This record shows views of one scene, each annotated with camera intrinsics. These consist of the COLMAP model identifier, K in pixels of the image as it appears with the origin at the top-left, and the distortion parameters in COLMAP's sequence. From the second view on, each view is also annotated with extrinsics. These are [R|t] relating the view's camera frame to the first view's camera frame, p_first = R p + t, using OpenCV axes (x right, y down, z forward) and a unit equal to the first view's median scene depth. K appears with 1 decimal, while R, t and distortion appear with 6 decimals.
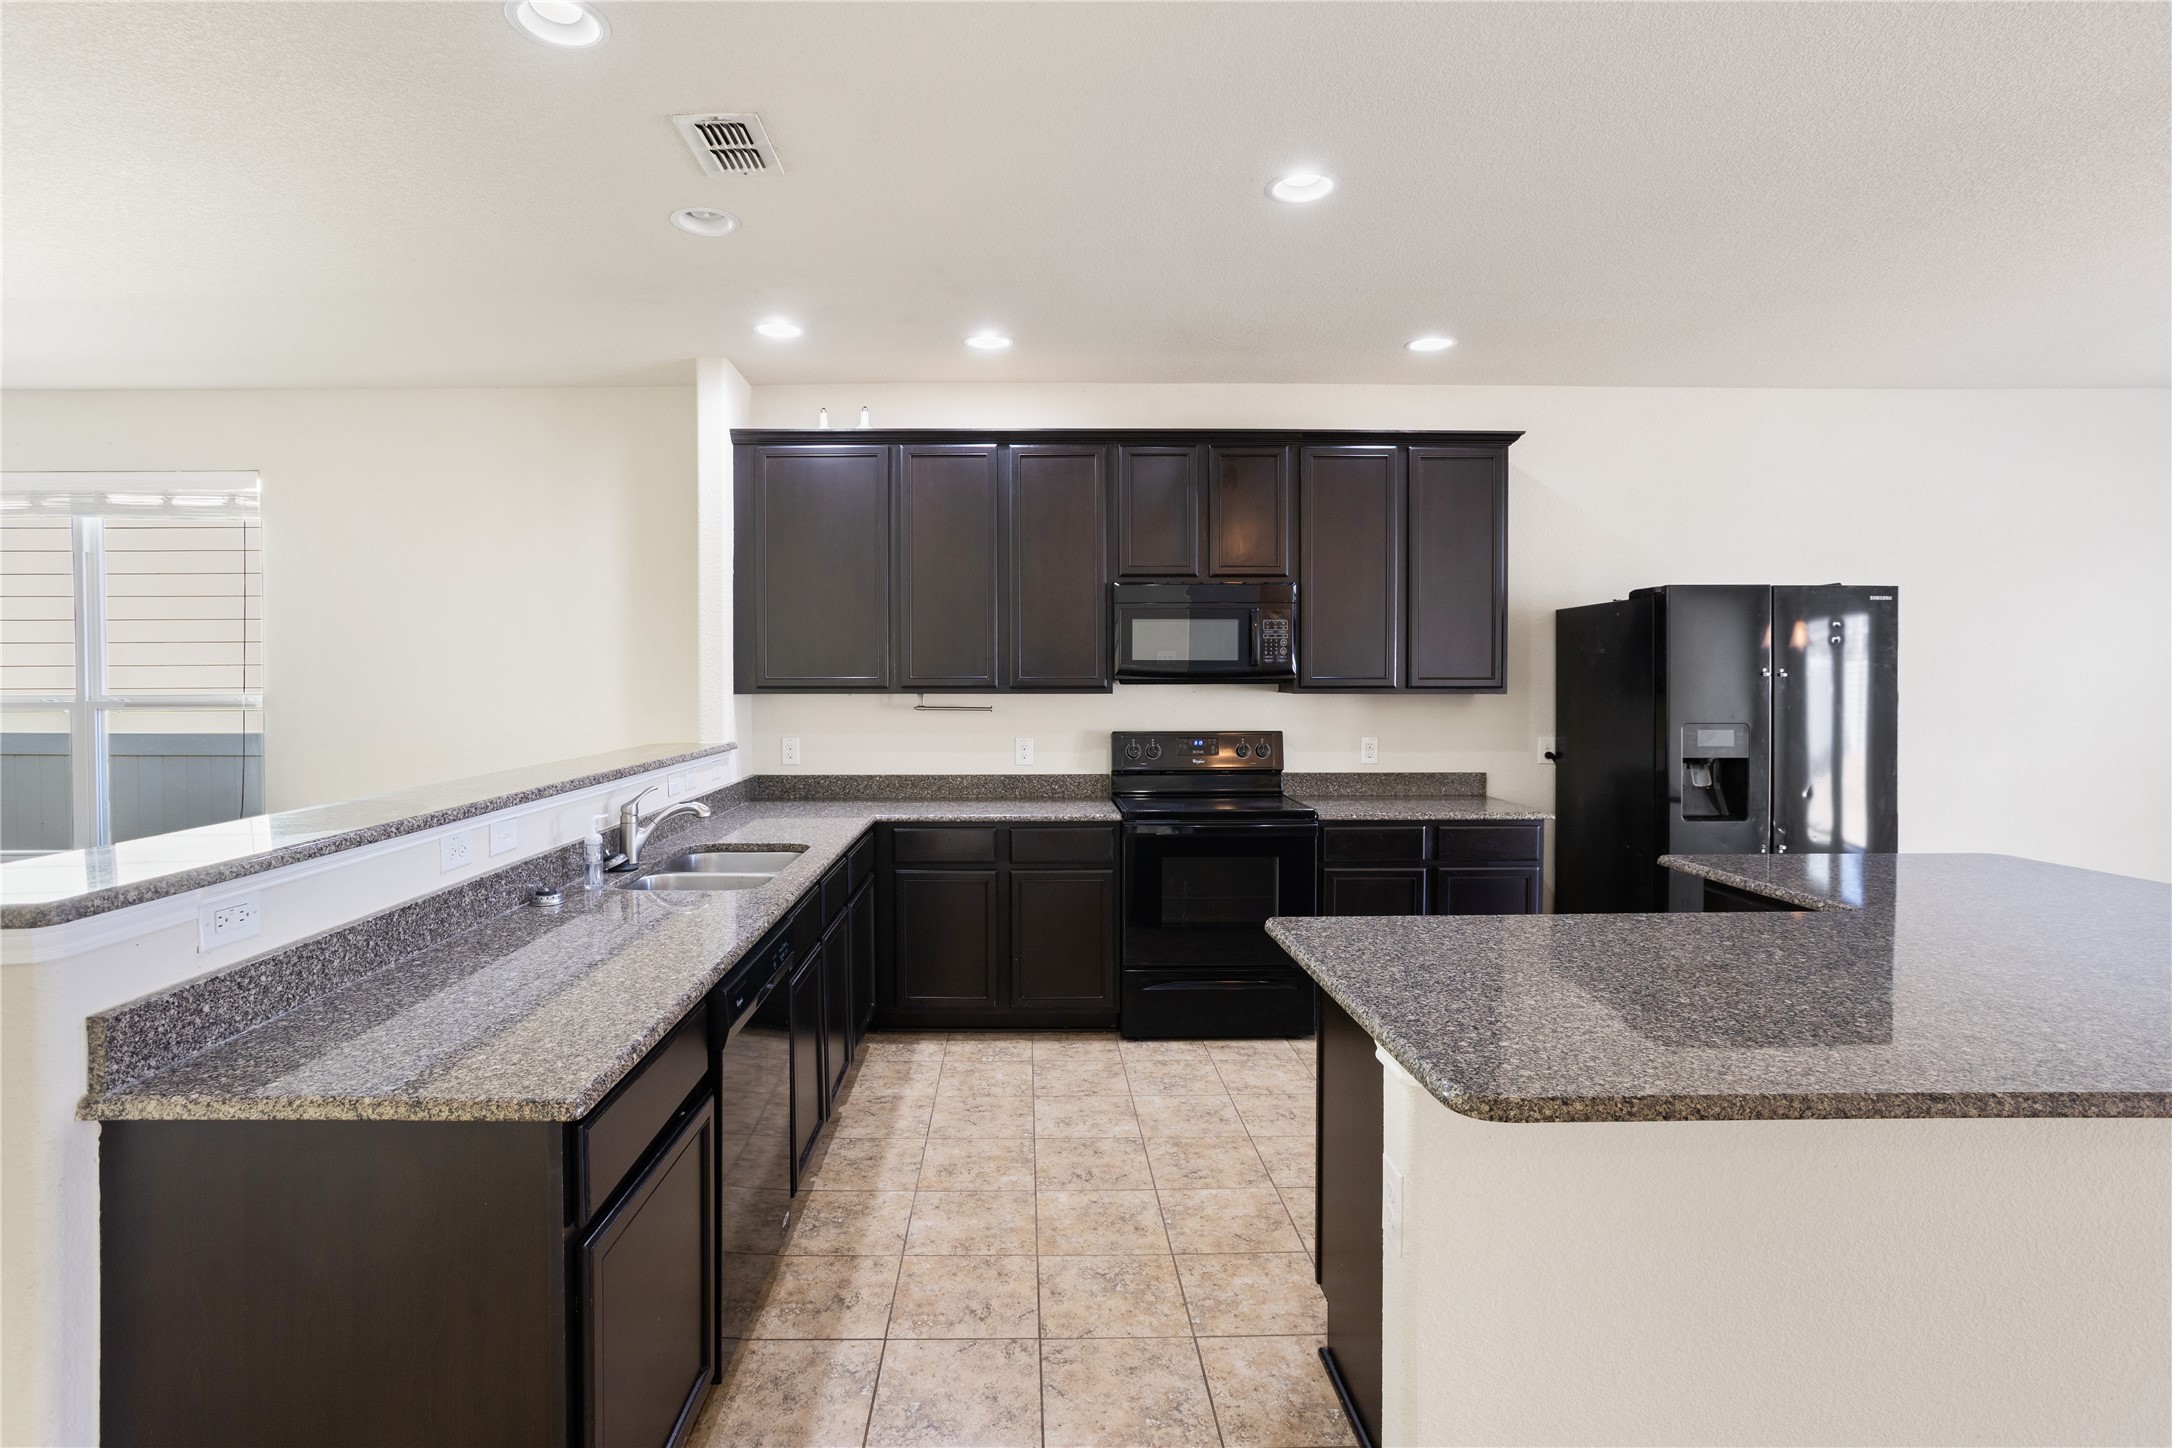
lens RADIAL K [[1082.1, 0, 1055.9], [0, 1082.1, 687.0], [0, 0, 1]] dist [-0.035687, 0.030643]
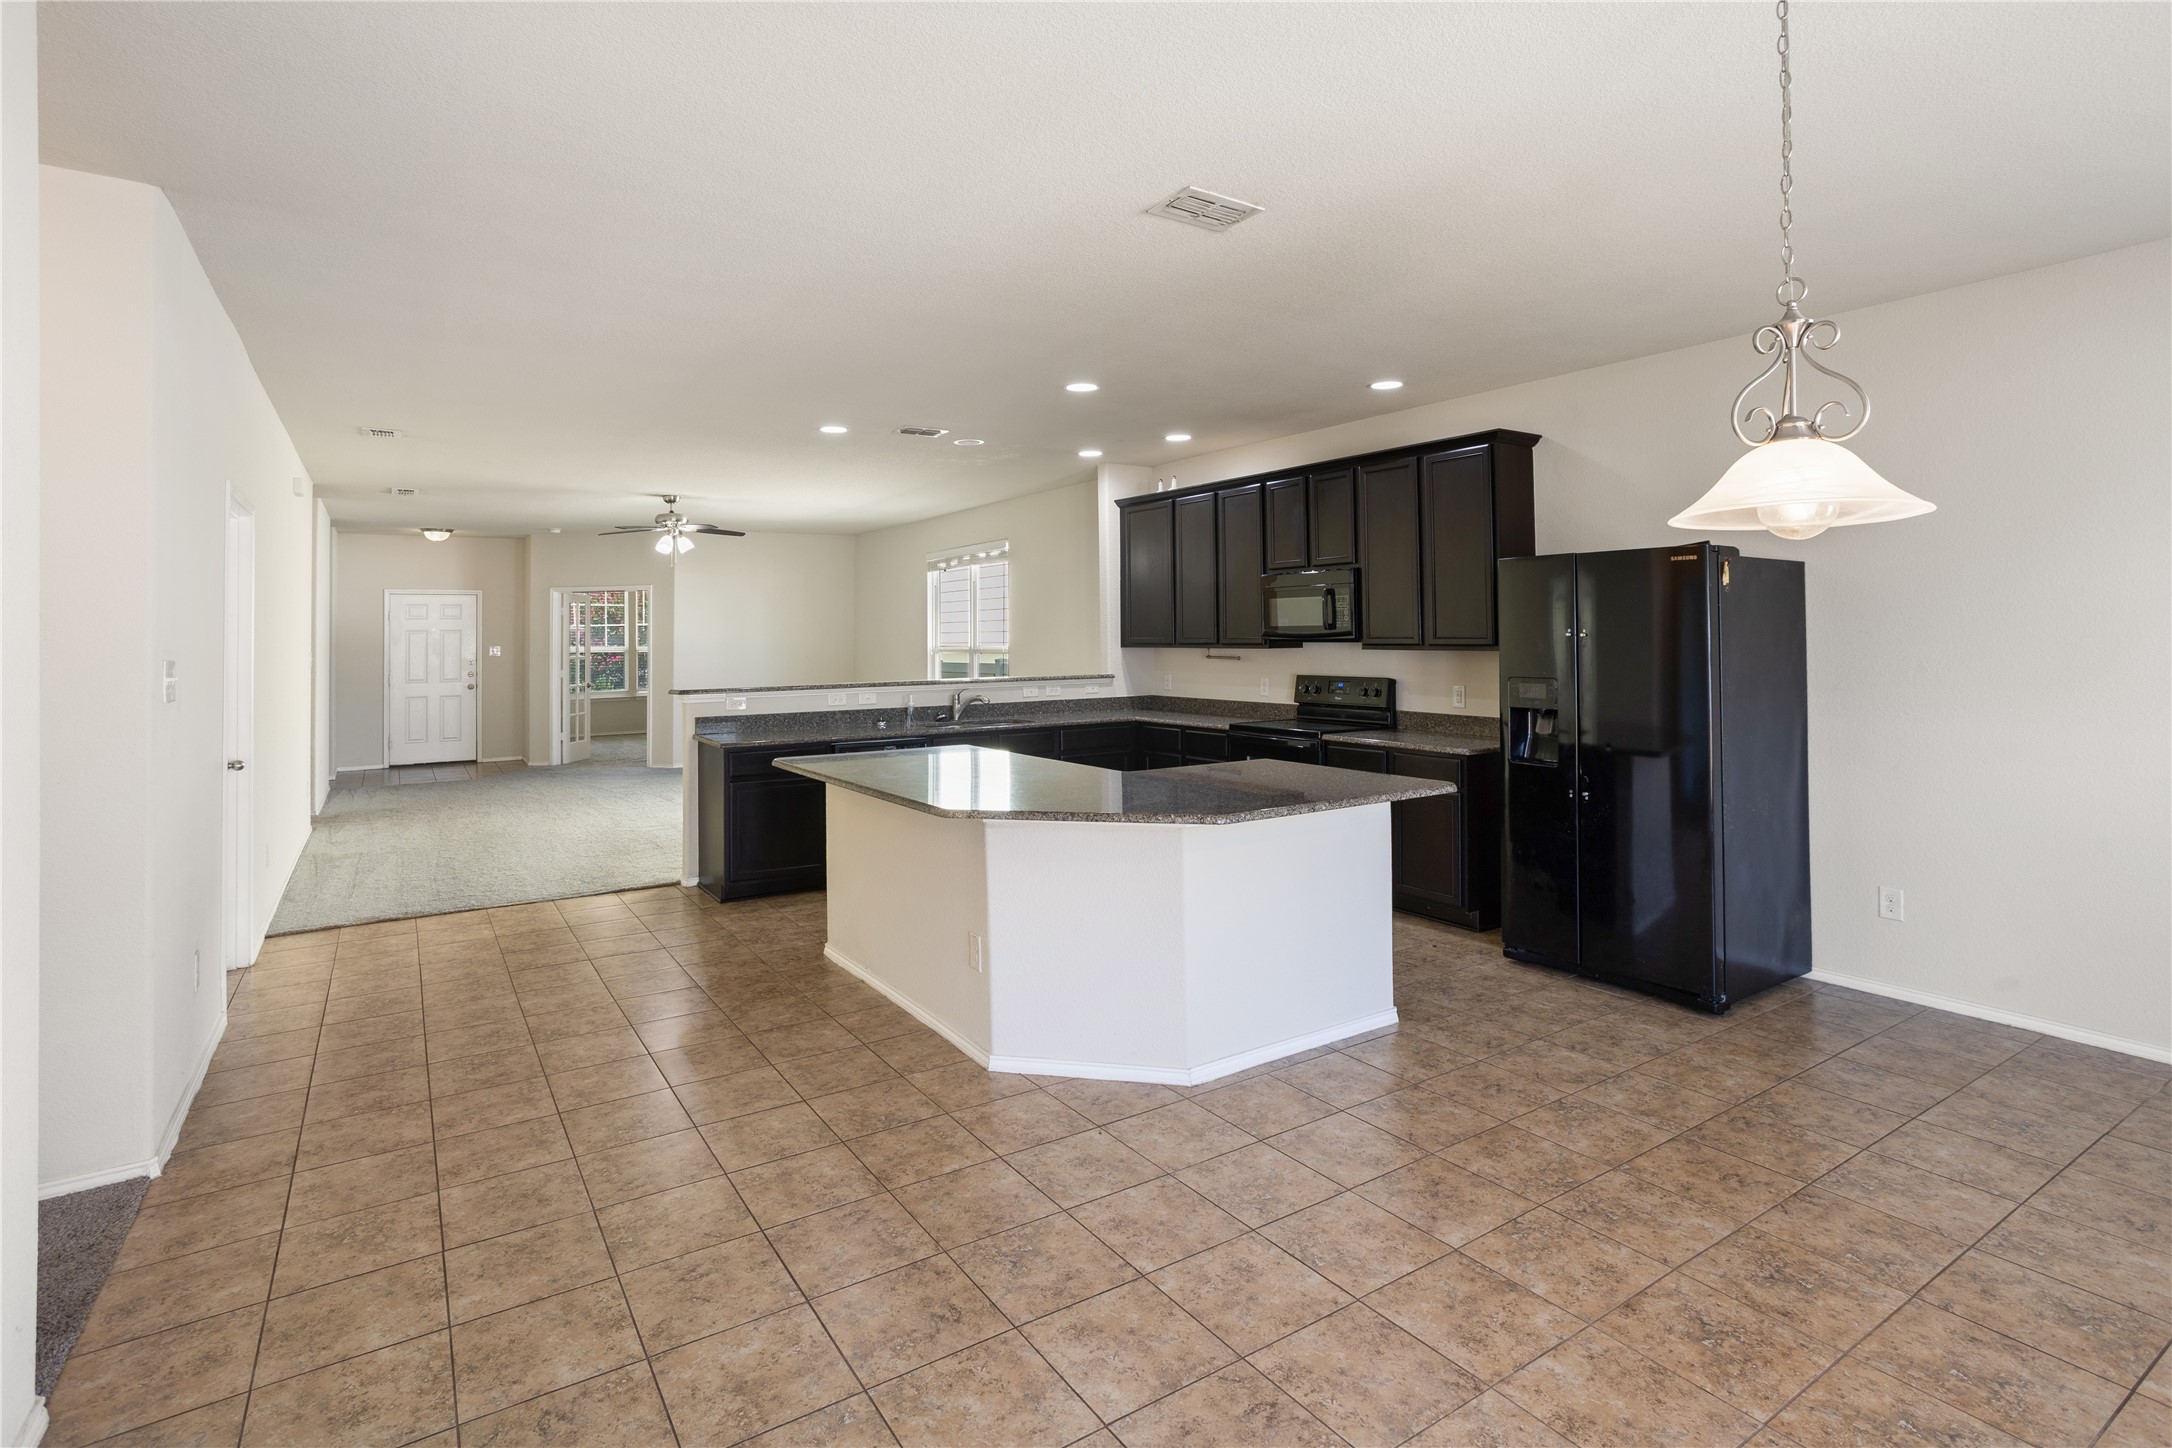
lens RADIAL K [[1056.4, 0, 1053.3], [0, 1056.4, 633.2], [0, 0, 1]] dist [-0.034371, 0.018507]
pose [[0.524932, -0.005953, -0.851123, 1.086489], [0.000846, 0.999979, -0.006473, -0.005932], [0.851144, 0.002678, 0.524926, -0.016183]]
